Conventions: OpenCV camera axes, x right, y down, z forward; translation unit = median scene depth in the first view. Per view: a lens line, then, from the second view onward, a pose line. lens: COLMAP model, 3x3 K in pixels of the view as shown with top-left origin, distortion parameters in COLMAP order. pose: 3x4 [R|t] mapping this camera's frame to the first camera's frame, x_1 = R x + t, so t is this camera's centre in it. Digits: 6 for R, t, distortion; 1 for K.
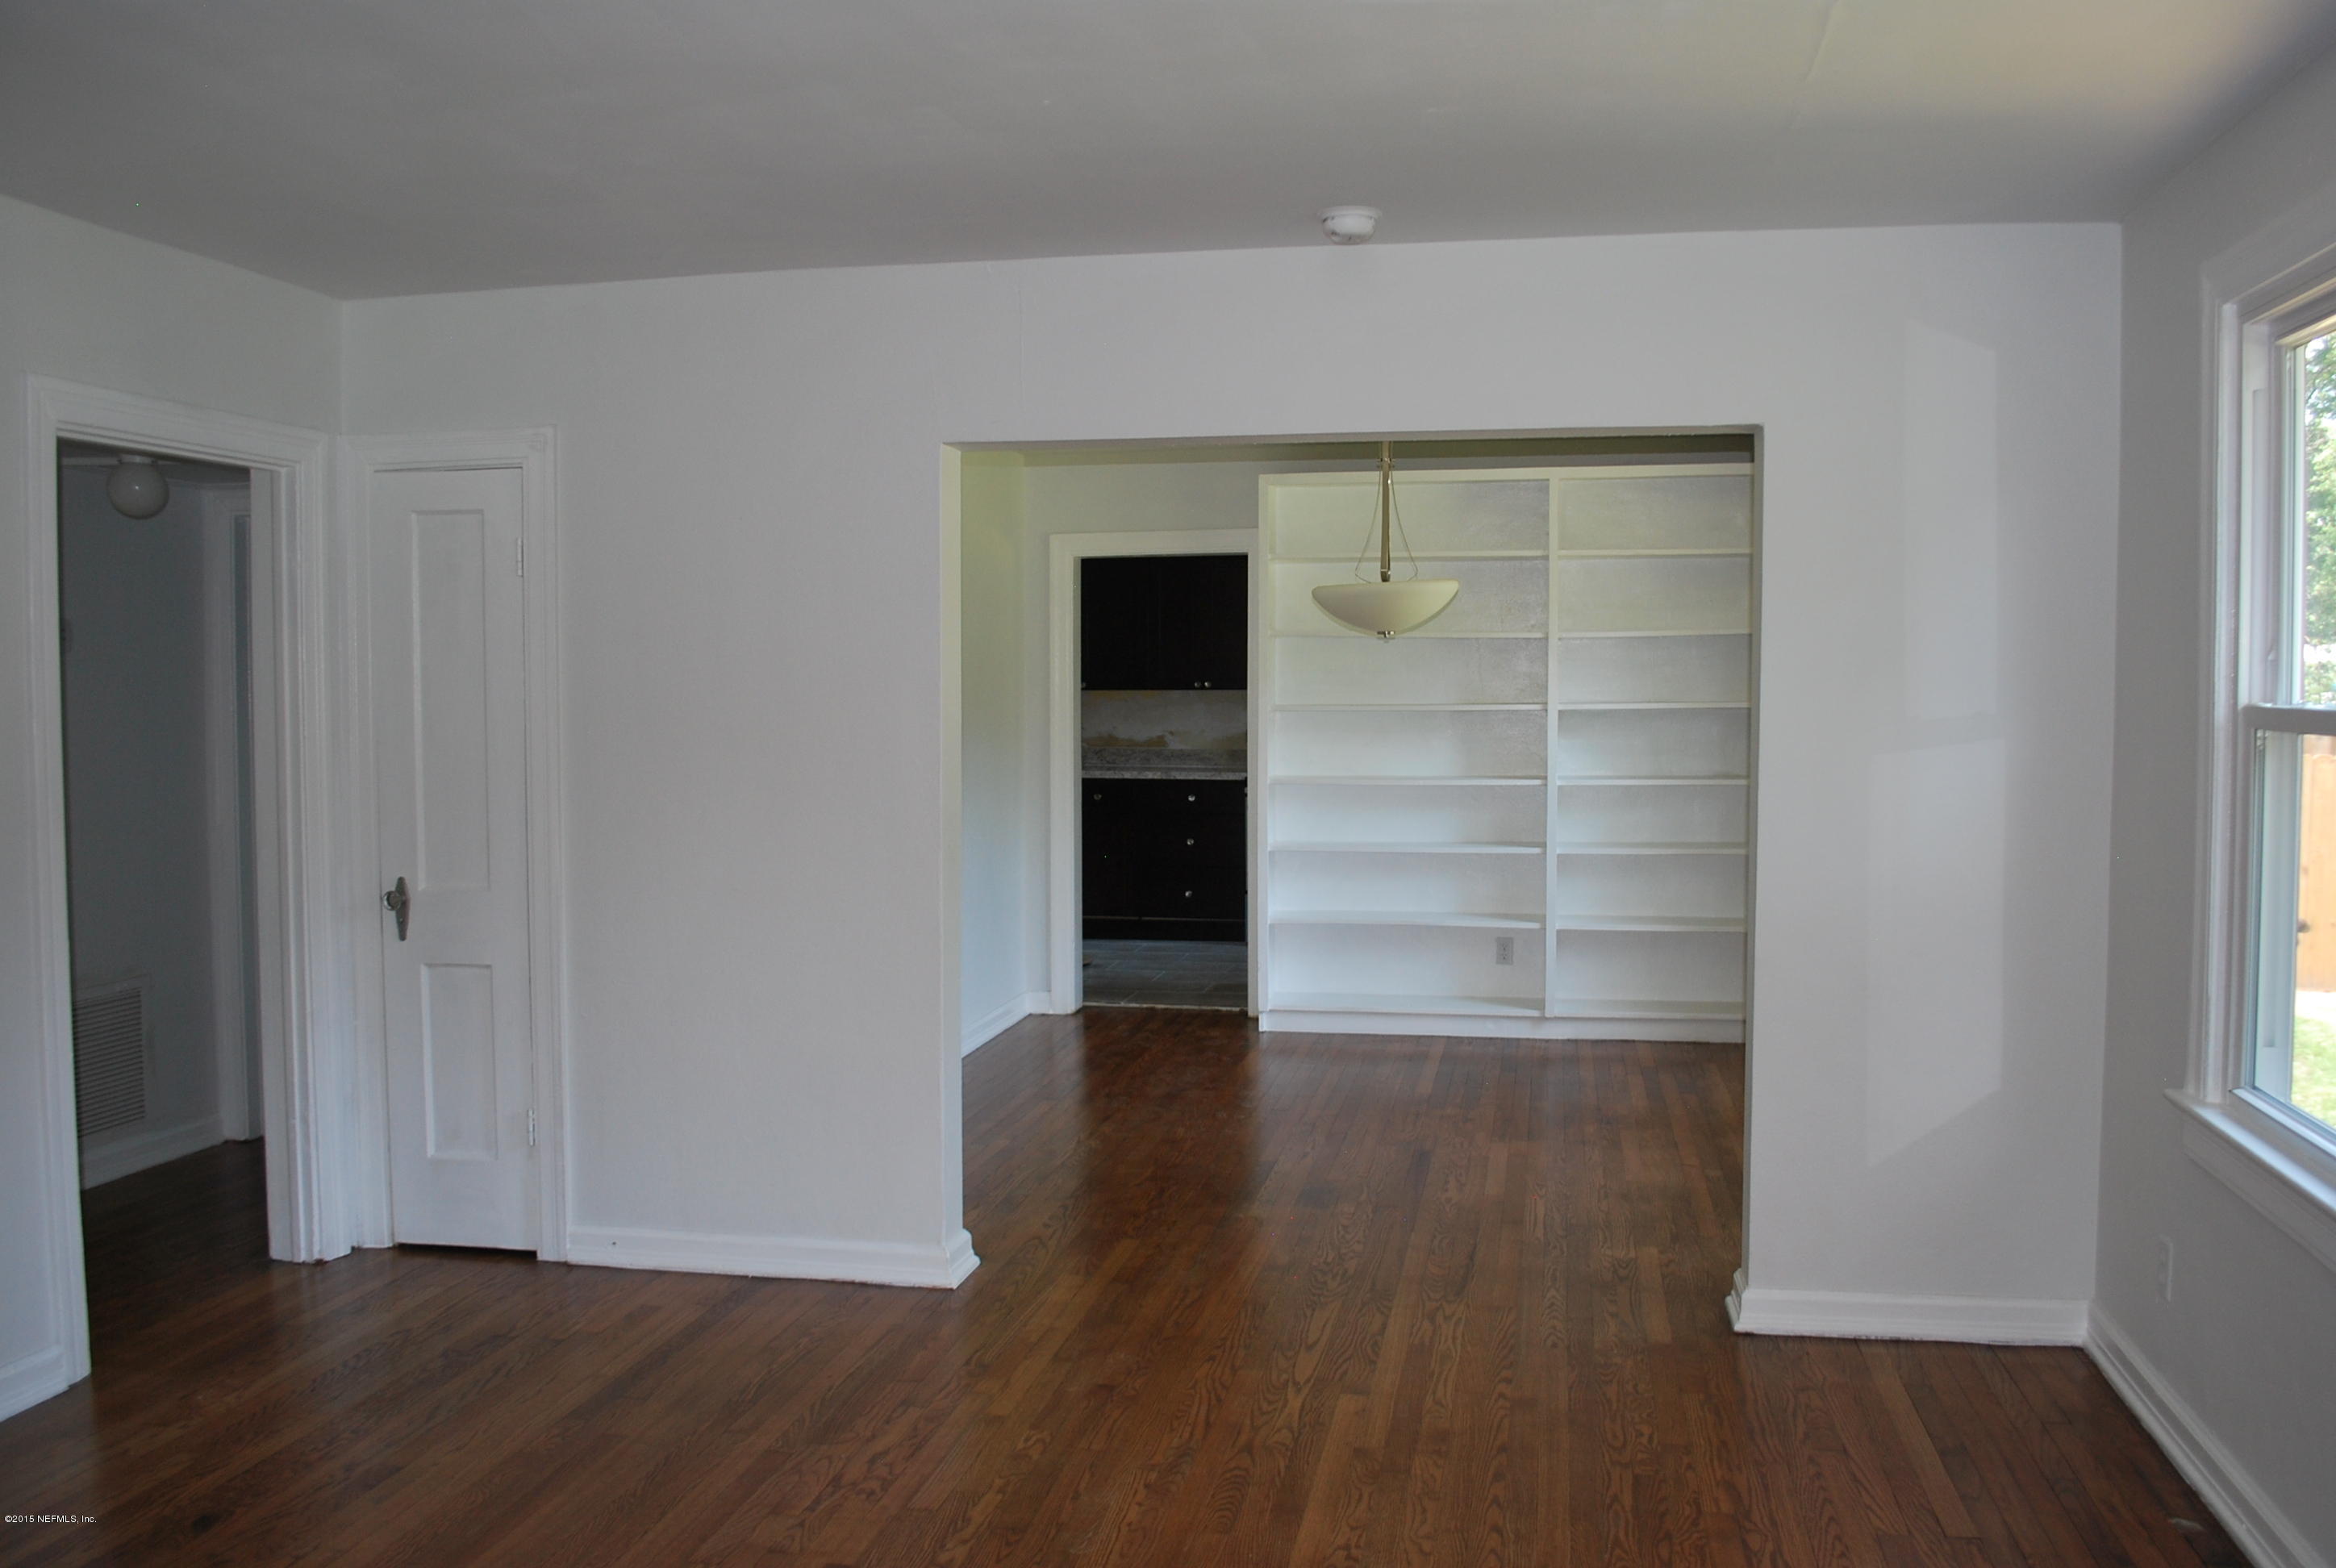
lens RADIAL K [[1793.6, 0, 1174.2], [0, 1793.6, 773.1], [0, 0, 1]] dist [-0.076699, 0.004326]
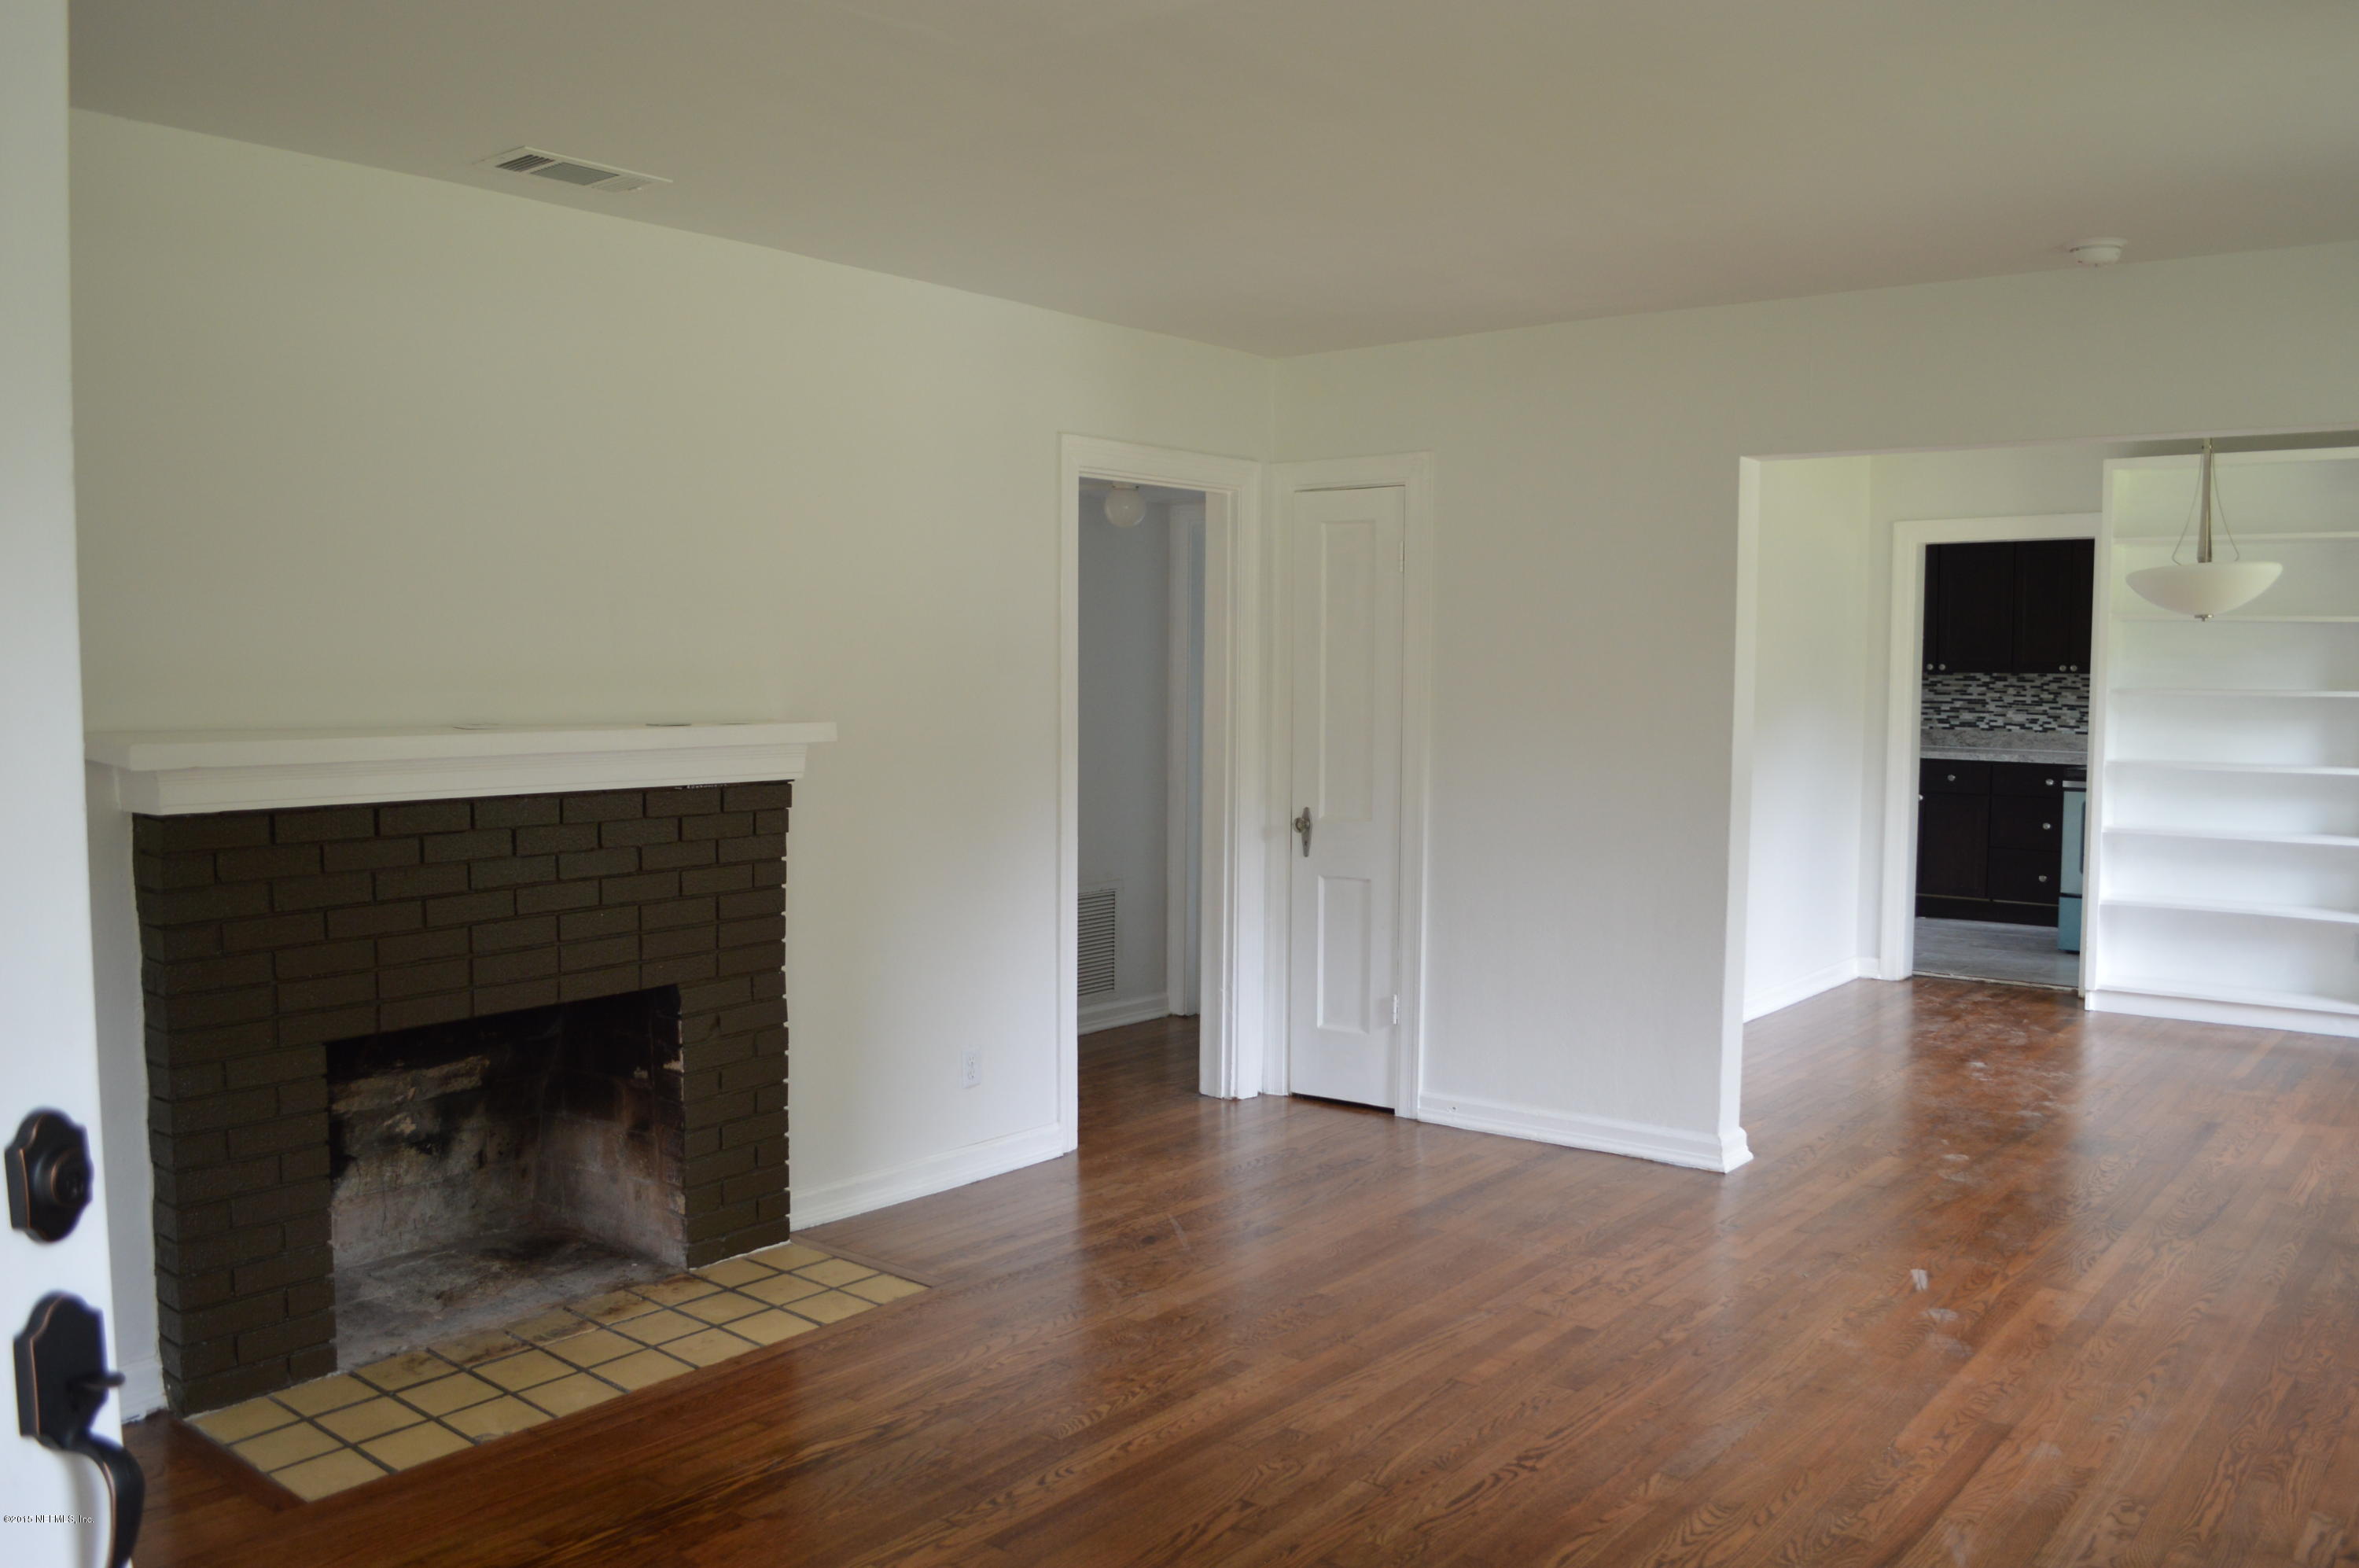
lens RADIAL K [[1871.3, 0, 1171.7], [0, 1871.3, 798.0], [0, 0, 1]] dist [-0.096777, 0.005503]
pose [[0.879980, 0.039462, -0.473369, 0.120108], [-0.029953, 0.999170, 0.027614, 0.017660], [0.474066, -0.010121, 0.880431, -0.244456]]
